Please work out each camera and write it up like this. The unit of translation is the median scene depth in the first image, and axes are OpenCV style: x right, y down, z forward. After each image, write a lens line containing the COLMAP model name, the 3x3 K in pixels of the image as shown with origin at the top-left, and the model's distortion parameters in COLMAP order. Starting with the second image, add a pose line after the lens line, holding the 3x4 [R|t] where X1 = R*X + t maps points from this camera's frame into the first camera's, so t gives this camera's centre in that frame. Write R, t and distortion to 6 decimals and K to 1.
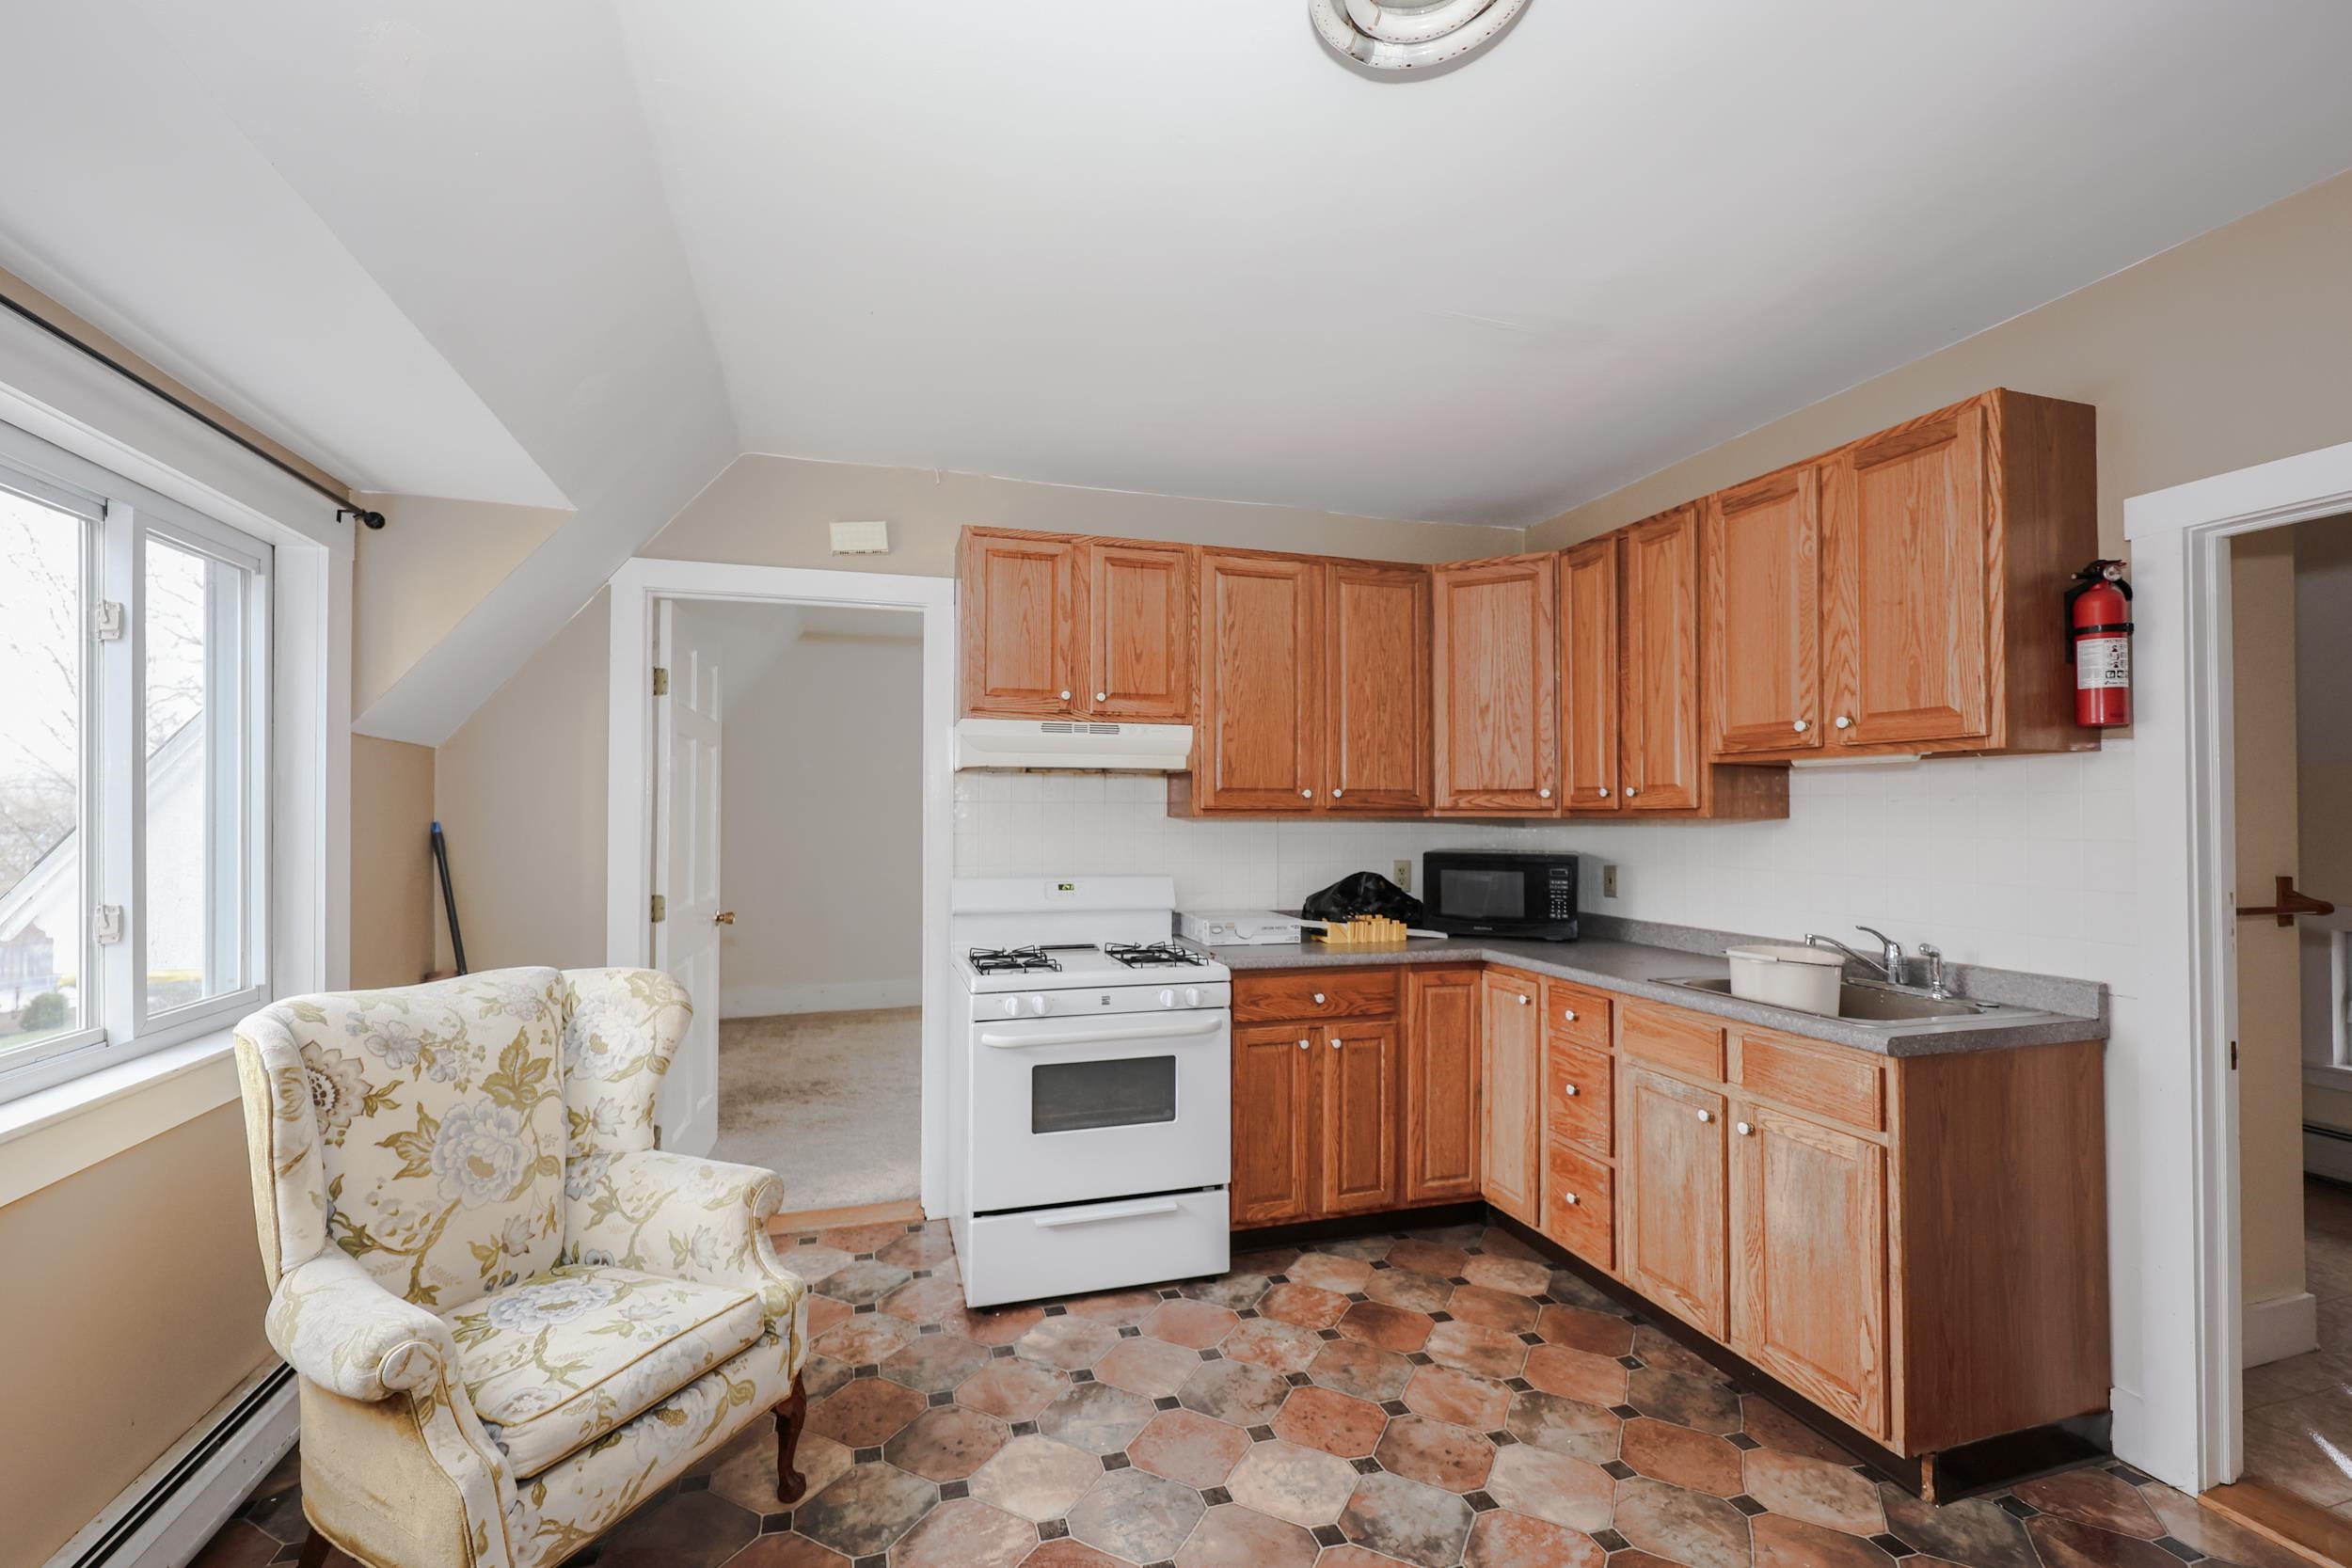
lens RADIAL K [[989.1, 0, 1151.0], [0, 989.1, 785.7], [0, 0, 1]] dist [0.001698, 0.000107]
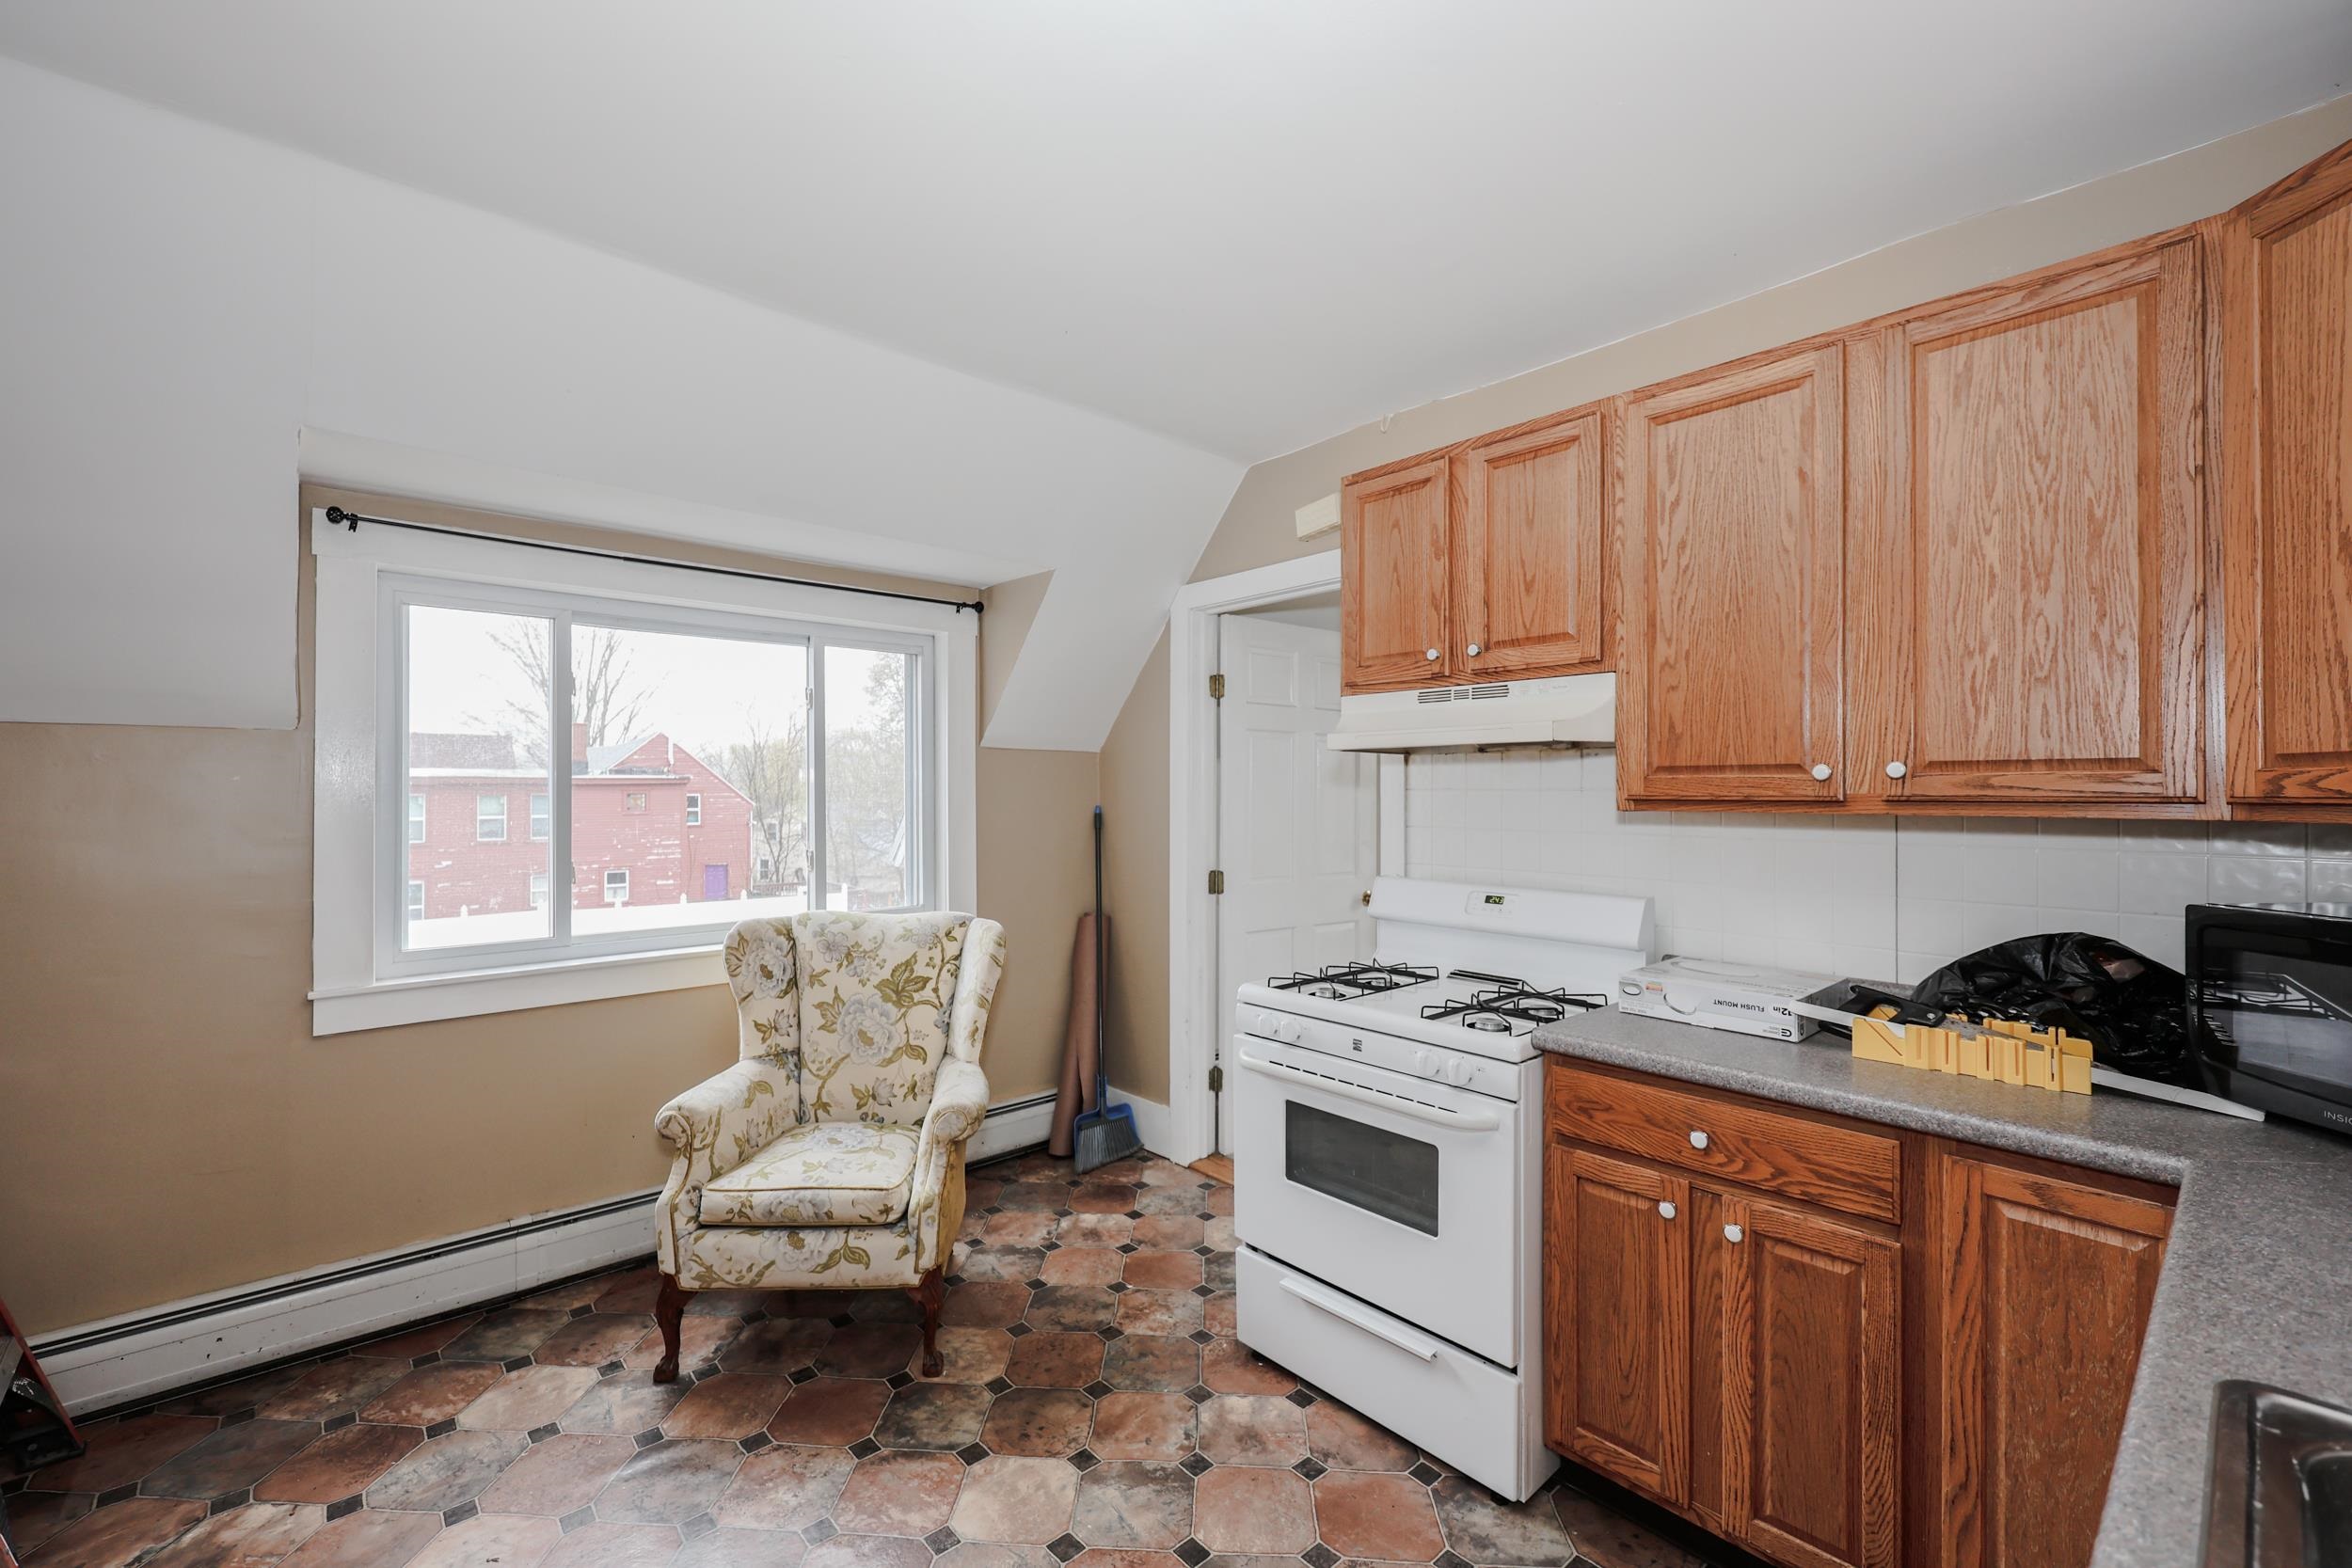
lens RADIAL K [[963.6, 0, 1176.0], [0, 963.6, 784.0], [0, 0, 1]] dist [0.000417, 0.000016]
pose [[0.435026, -0.009264, -0.900370, 0.536093], [0.025007, 0.999686, 0.001796, 0.005218], [0.900071, -0.023297, 0.435120, 0.502206]]
